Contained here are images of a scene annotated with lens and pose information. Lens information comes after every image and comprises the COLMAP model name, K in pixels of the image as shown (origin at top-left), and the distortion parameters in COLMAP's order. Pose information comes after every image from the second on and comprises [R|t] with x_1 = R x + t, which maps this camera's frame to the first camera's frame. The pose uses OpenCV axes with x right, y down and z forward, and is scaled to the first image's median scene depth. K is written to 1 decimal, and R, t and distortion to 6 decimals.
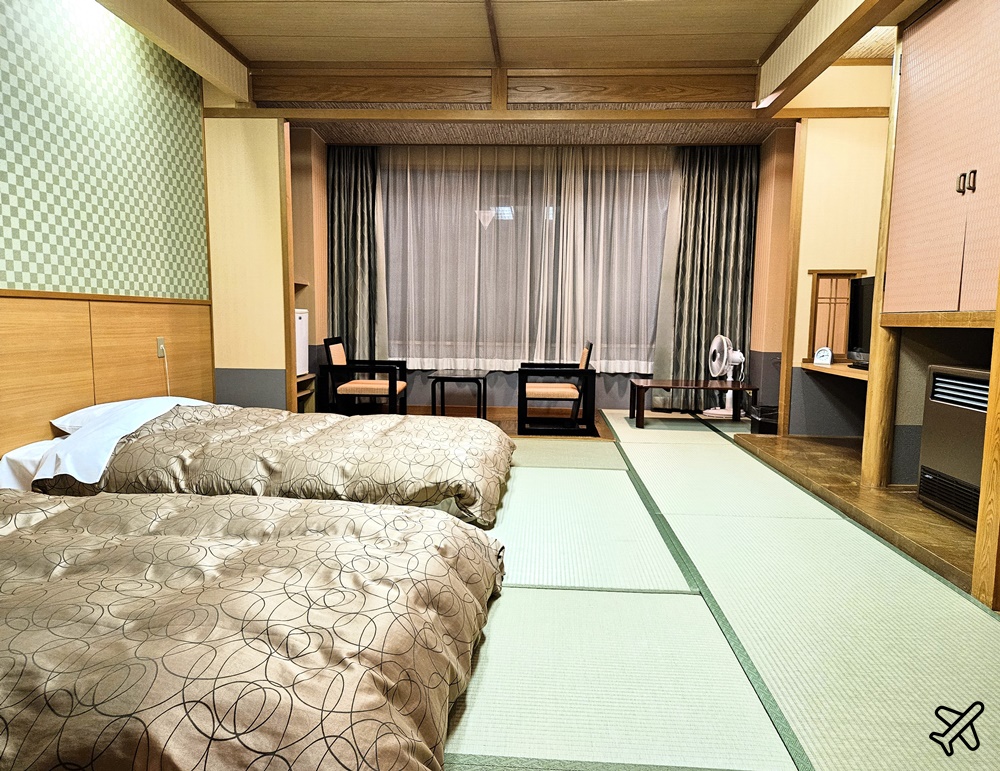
lens RADIAL K [[696.6, 0, 502.1], [0, 696.6, 398.7], [0, 0, 1]] dist [0.075102, -0.060368]
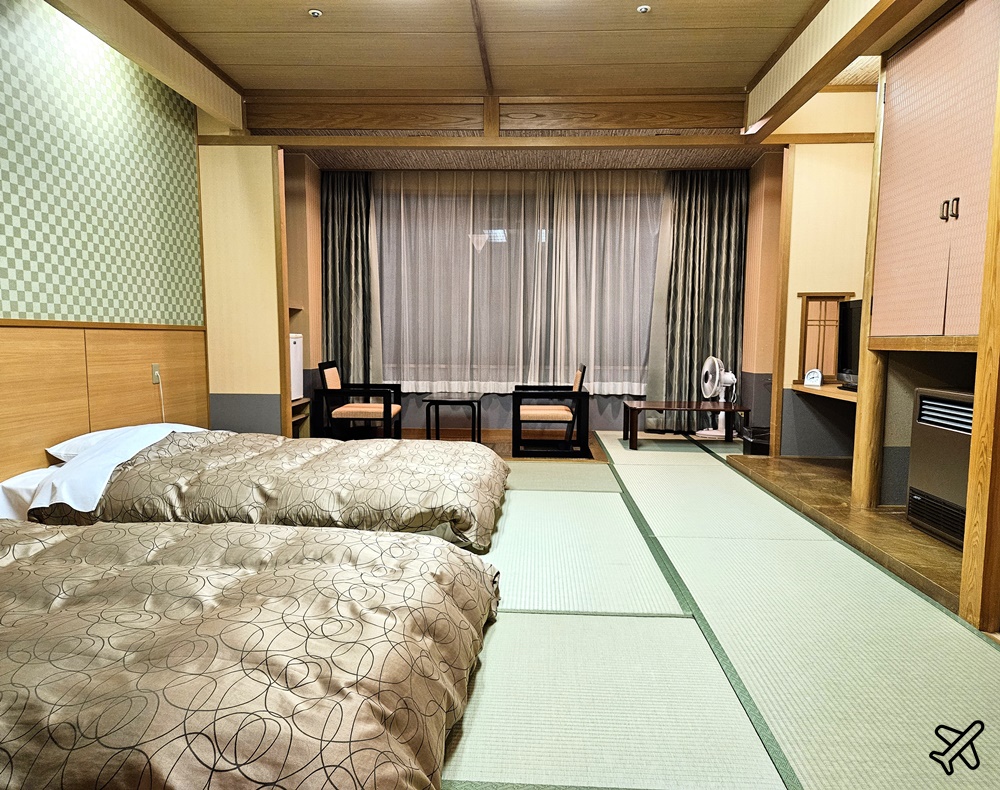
lens RADIAL K [[696.4, 0, 503.0], [0, 696.4, 411.2], [0, 0, 1]] dist [0.074982, -0.060132]
pose [[0.999932, -0.007135, 0.009210, 0.000321], [0.007232, 0.999918, -0.010556, -0.005577], [-0.009134, 0.010622, 0.999902, -0.007278]]
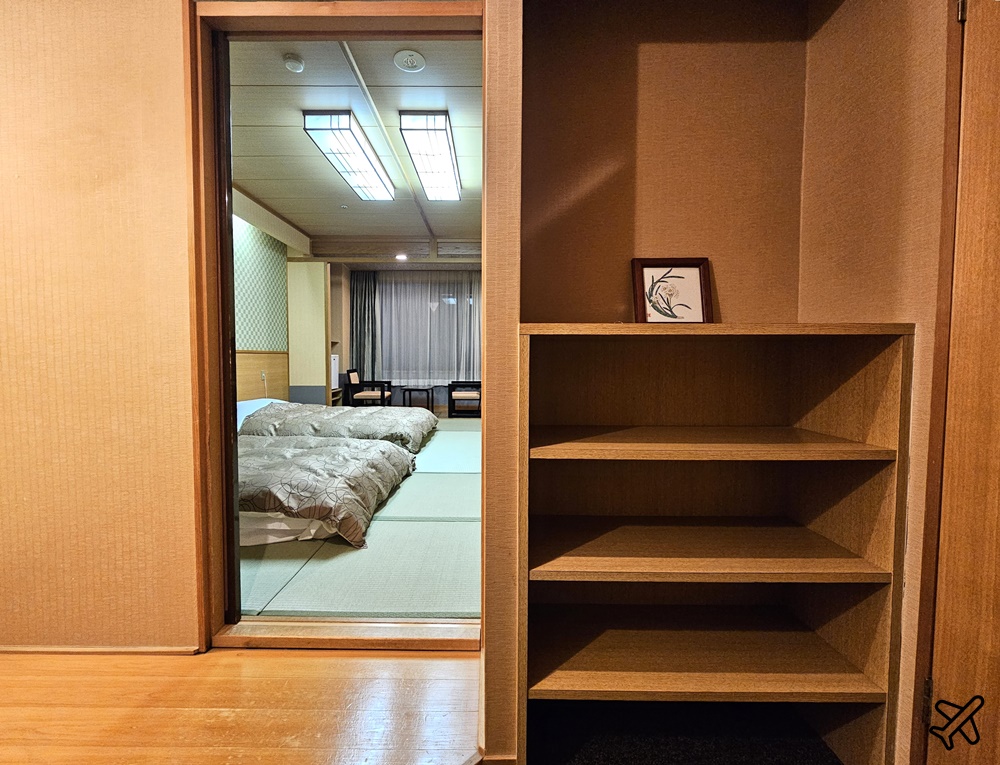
lens RADIAL K [[423.7, 0, 485.0], [0, 423.7, 376.5], [0, 0, 1]] dist [-0.000216, 0.000234]
pose [[0.998765, -0.012801, 0.048006, 0.094563], [0.016147, 0.997418, -0.069979, 0.027252], [-0.046987, 0.070668, 0.996393, -0.242427]]
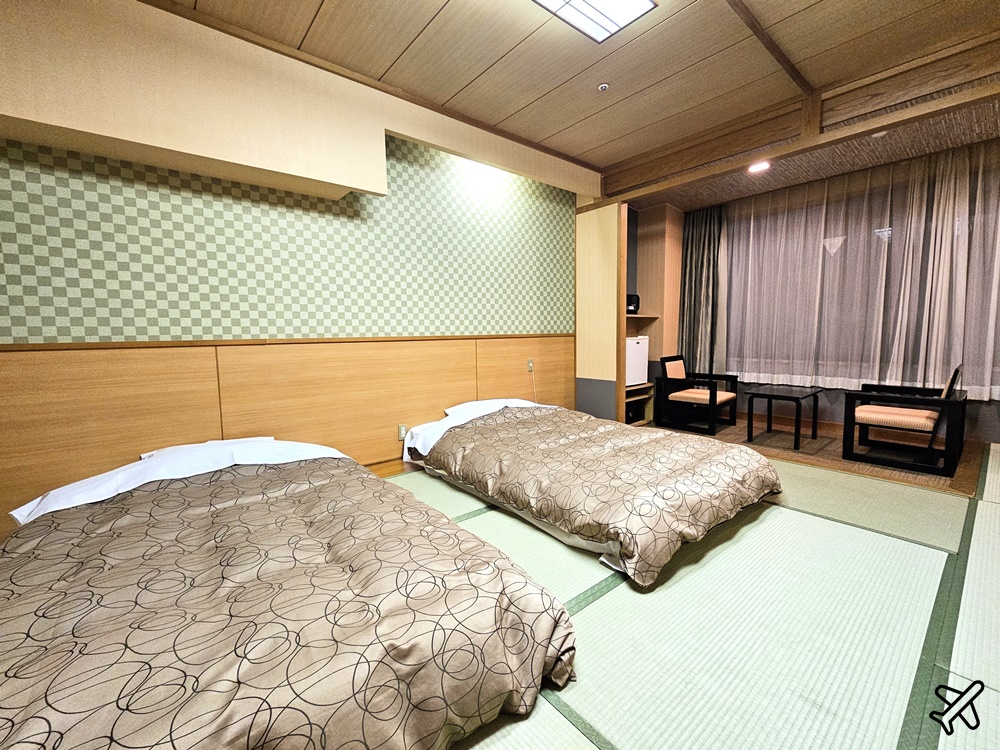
lens RADIAL K [[415.4, 0, 500.6], [0, 415.4, 370.3], [0, 0, 1]] dist [0.001349, 0.000242]
pose [[0.681756, 0.043680, -0.730275, 0.162353], [-0.060603, 0.998157, 0.003126, -0.063022], [0.729065, 0.042126, 0.683146, 0.331007]]
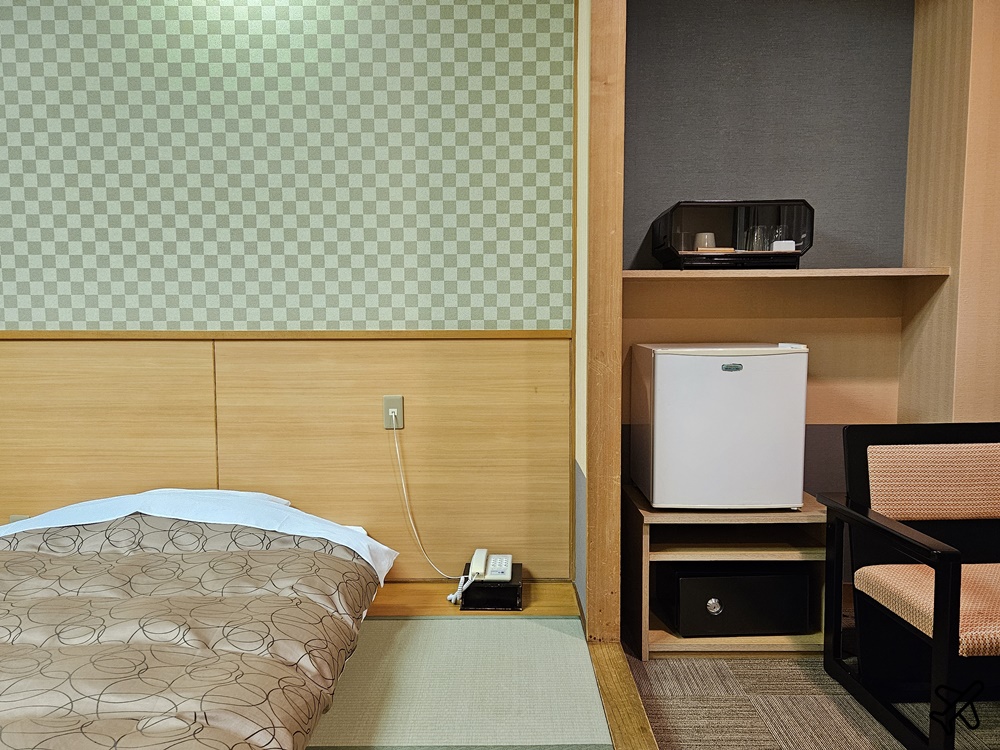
lens RADIAL K [[838.9, 0, 493.9], [0, 838.9, 386.9], [0, 0, 1]] dist [0.079131, -0.079344]
pose [[0.049721, 0.062141, -0.996828, 0.243810], [-0.110729, 0.992253, 0.056333, -0.152040], [0.992606, 0.107577, 0.056216, 1.100572]]
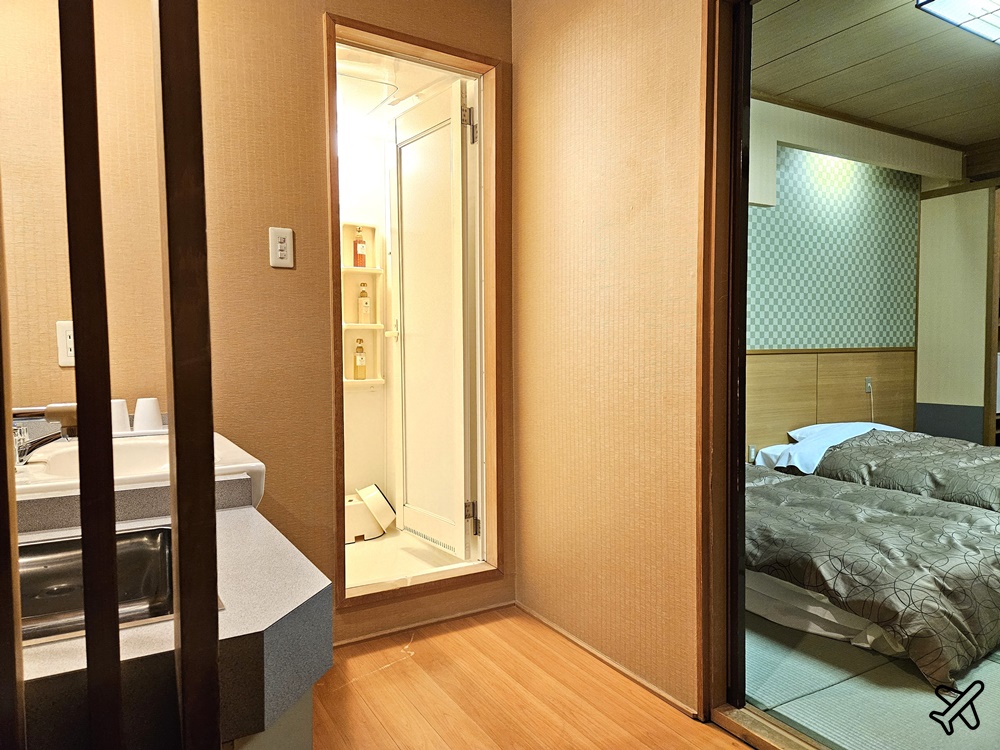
lens RADIAL K [[664.3, 0, 498.9], [0, 664.3, 382.0], [0, 0, 1]] dist [0.065745, -0.049857]
pose [[0.554688, 0.022834, -0.831745, 0.187899], [-0.077324, 0.996712, -0.024205, 0.005246], [0.828457, 0.077740, 0.554630, -0.278227]]
